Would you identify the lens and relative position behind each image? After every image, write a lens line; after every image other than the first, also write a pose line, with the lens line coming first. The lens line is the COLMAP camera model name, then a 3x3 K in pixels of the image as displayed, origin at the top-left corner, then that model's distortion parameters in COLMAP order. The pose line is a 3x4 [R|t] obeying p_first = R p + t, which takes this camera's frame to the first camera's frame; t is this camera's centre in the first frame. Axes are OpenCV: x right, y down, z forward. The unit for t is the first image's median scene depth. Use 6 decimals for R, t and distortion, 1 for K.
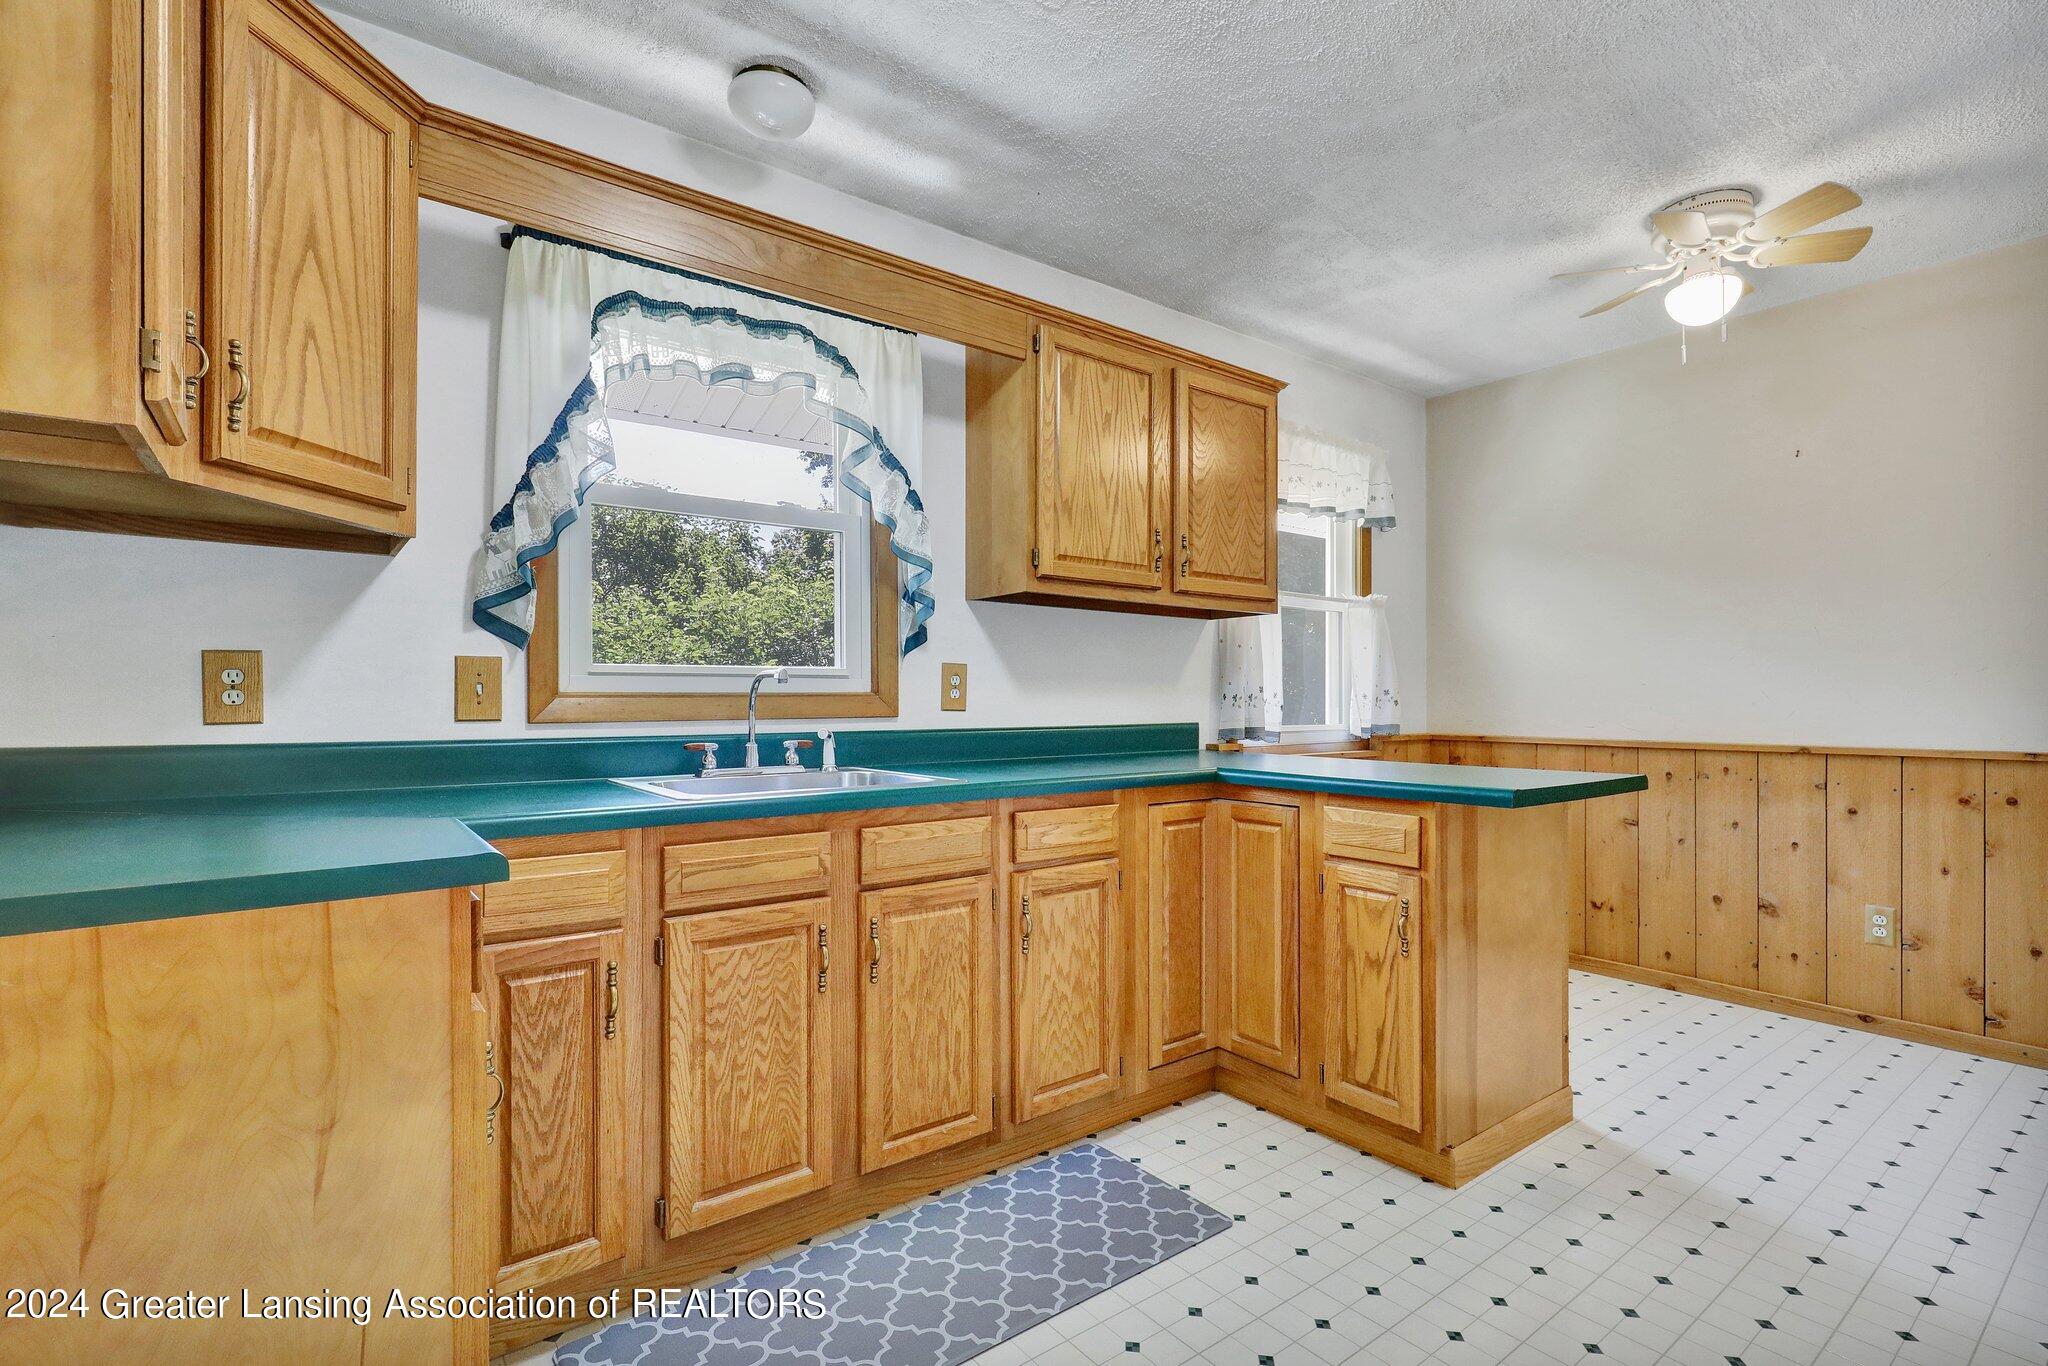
lens RADIAL K [[938.2, 0, 1019.3], [0, 938.2, 696.9], [0, 0, 1]] dist [-0.001780, 0.000208]
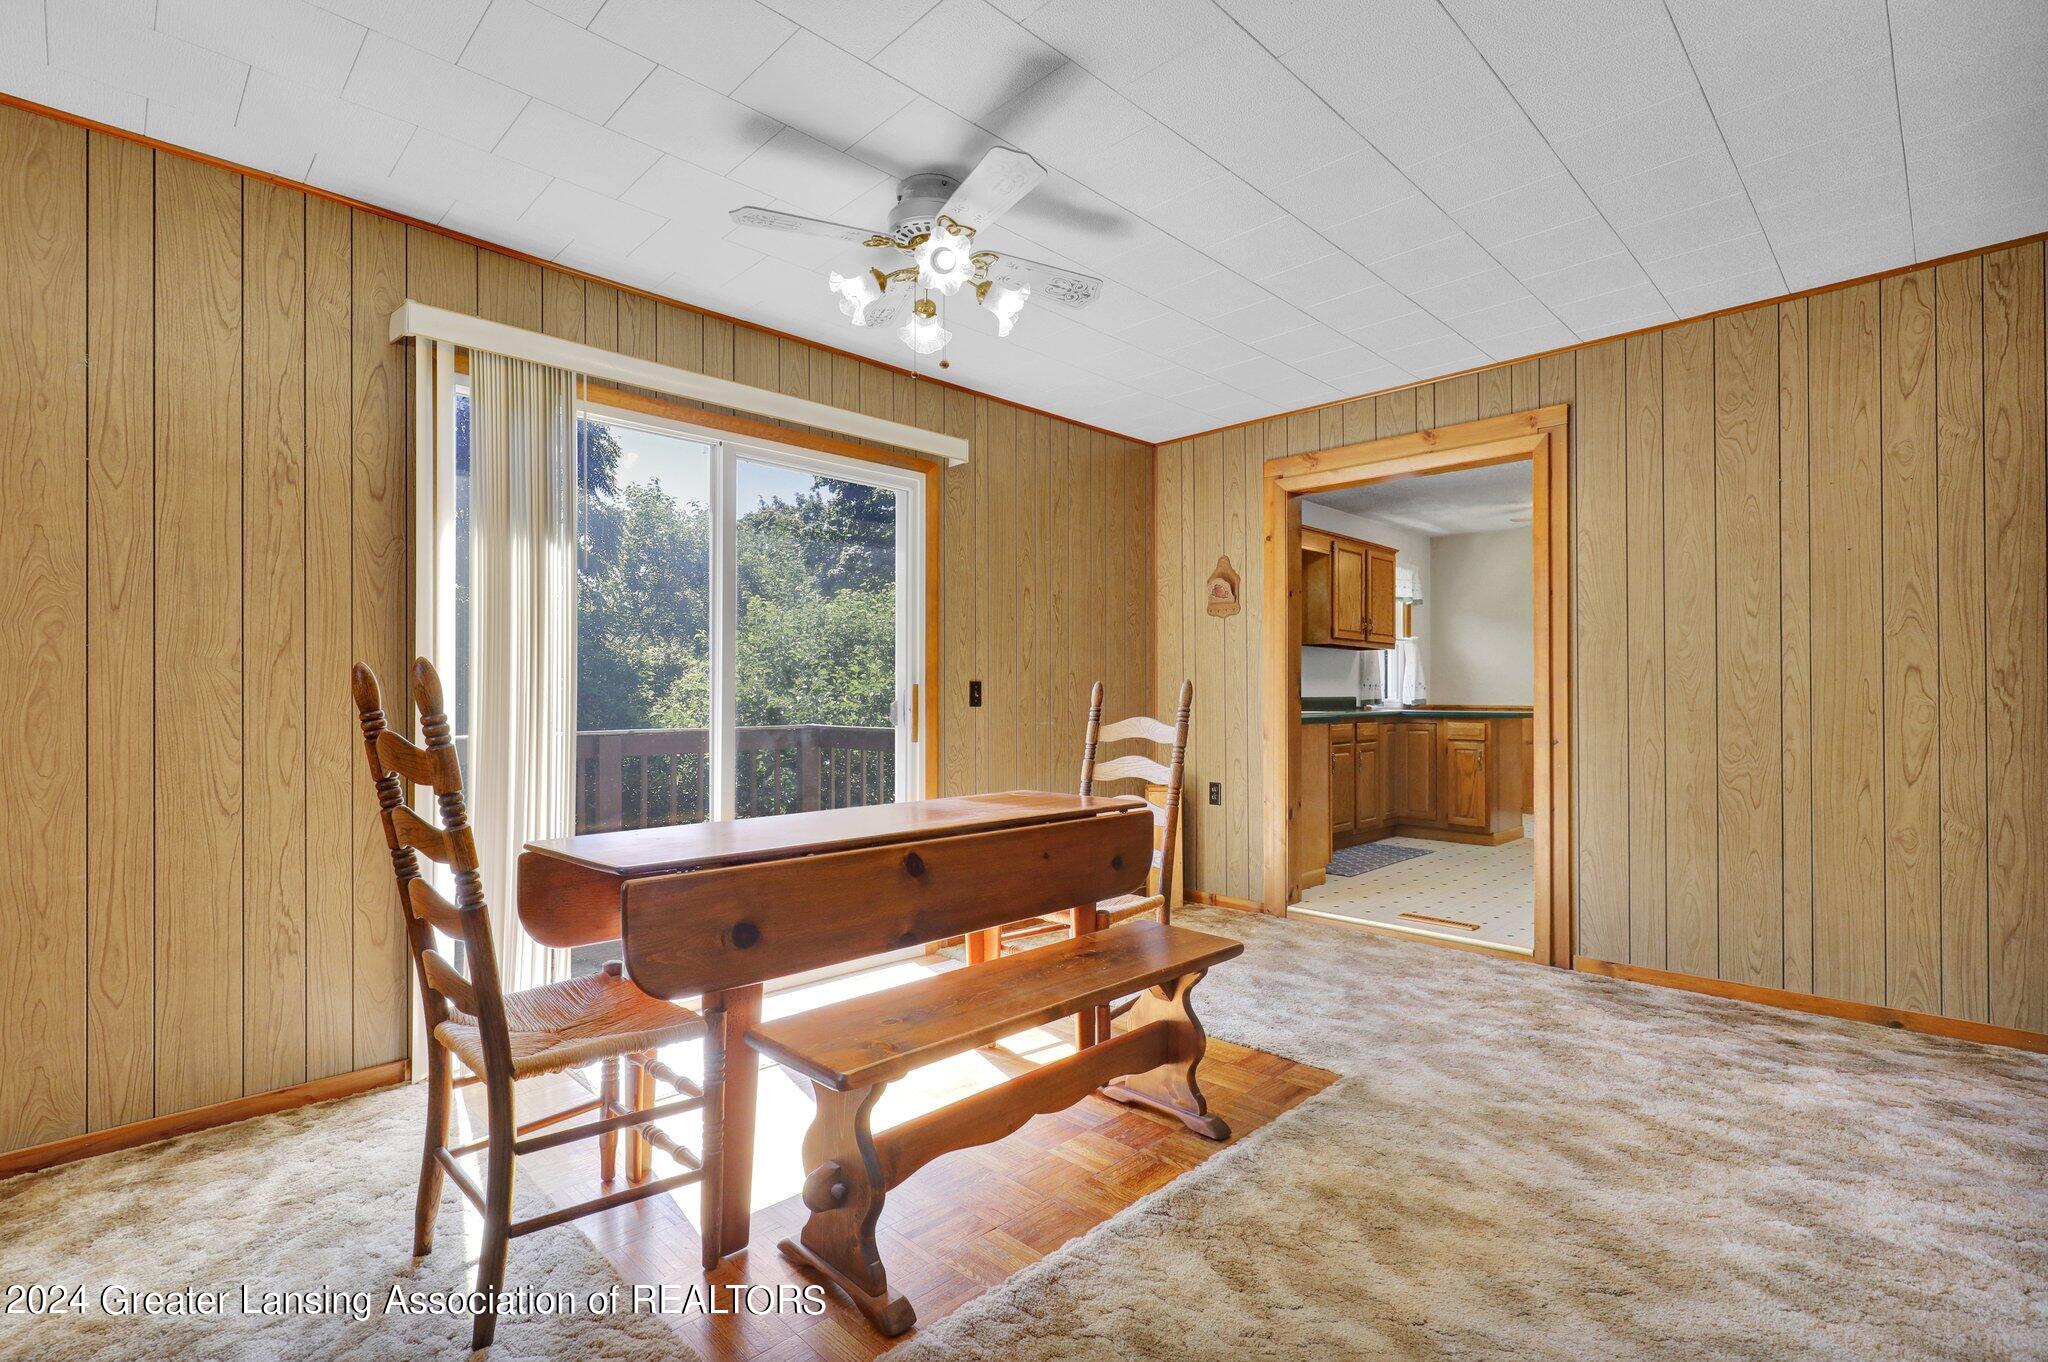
lens RADIAL K [[938.2, 0, 1009.6], [0, 938.2, 686.1], [0, 0, 1]] dist [-0.001780, 0.000208]
pose [[0.990893, 0.004825, 0.134568, -1.151858], [-0.004626, 0.999988, -0.001795, 0.013394], [-0.134575, 0.001156, 0.990903, -1.378239]]
